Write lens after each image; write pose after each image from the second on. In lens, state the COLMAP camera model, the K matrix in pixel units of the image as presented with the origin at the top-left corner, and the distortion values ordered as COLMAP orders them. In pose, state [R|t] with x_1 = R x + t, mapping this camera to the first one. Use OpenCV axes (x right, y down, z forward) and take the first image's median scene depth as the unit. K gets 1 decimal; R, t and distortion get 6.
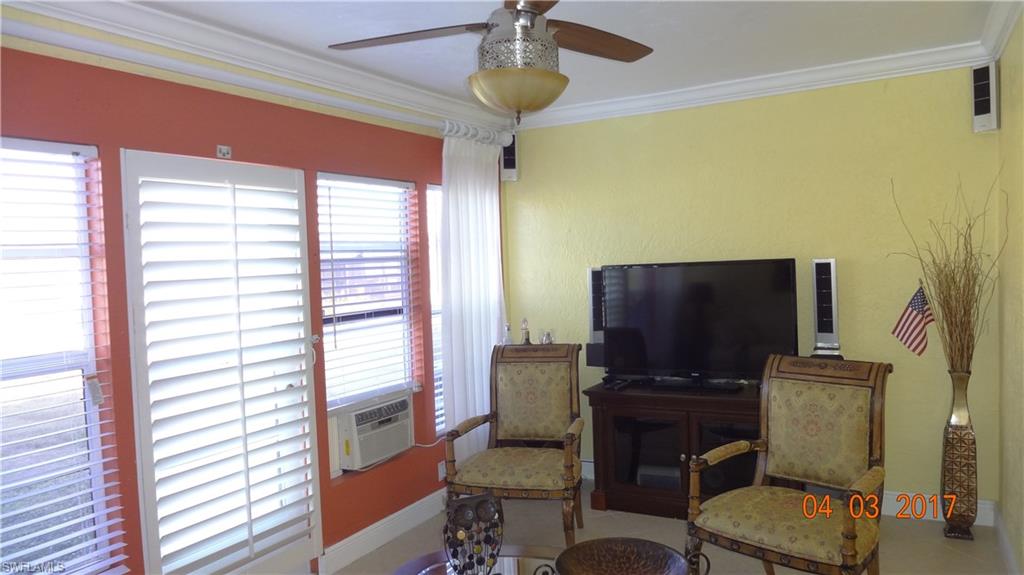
lens RADIAL K [[712.0, 0, 512.3], [0, 712.0, 284.1], [0, 0, 1]] dist [-0.037004, -0.001304]
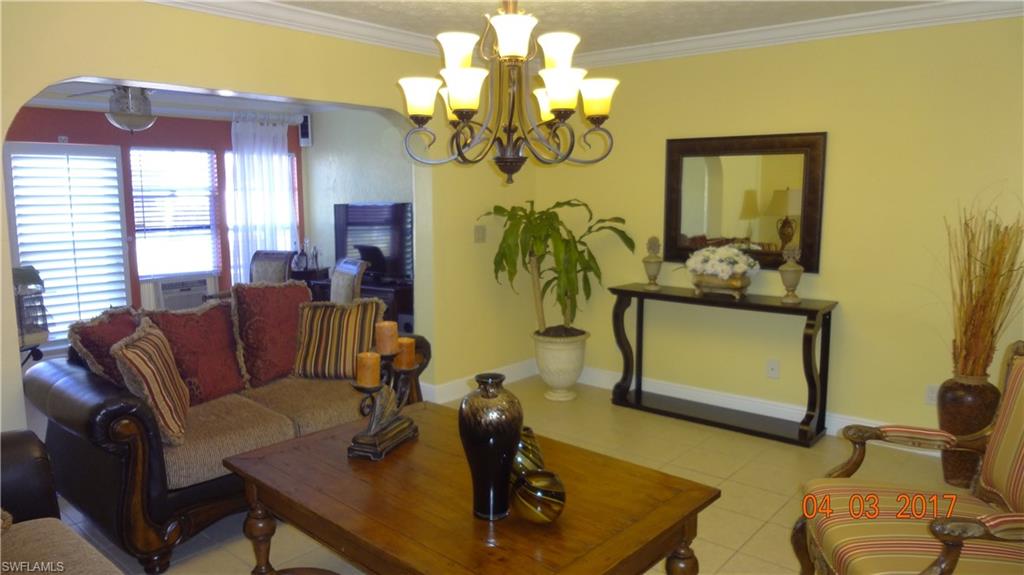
lens RADIAL K [[712.0, 0, 512.3], [0, 712.0, 284.1], [0, 0, 1]] dist [-0.037004, -0.001304]
pose [[0.981382, 0.059084, -0.182752, 1.013659], [-0.042021, 0.994506, 0.095872, -0.022294], [0.187412, -0.086407, 0.978473, -0.595615]]
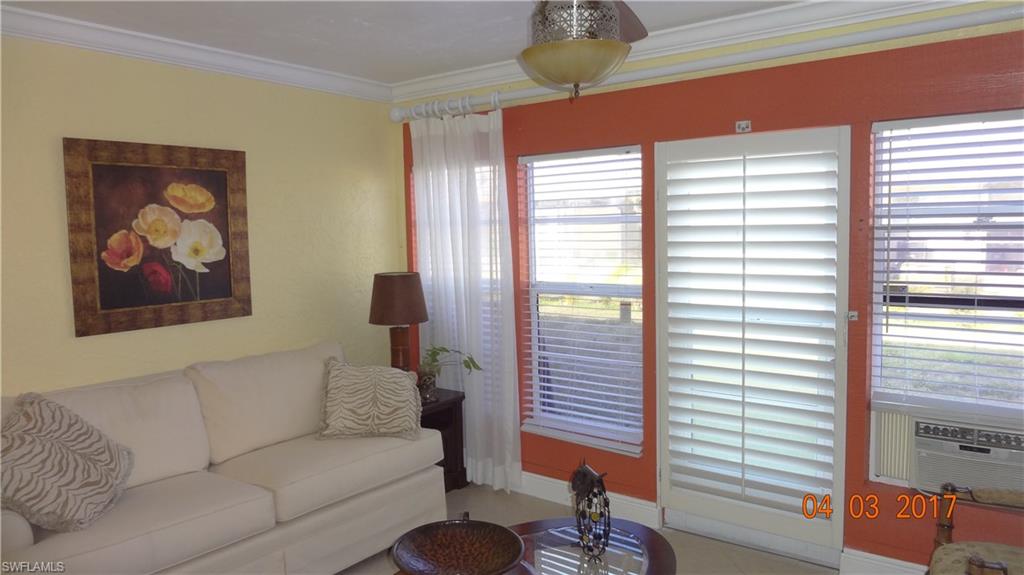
lens RADIAL K [[712.0, 0, 512.3], [0, 712.0, 284.1], [0, 0, 1]] dist [-0.037004, -0.001304]
pose [[-0.150601, 0.118232, -0.981499, 0.633028], [-0.010342, 0.992580, 0.121154, -0.063184], [0.988541, 0.028396, -0.148260, 0.694197]]
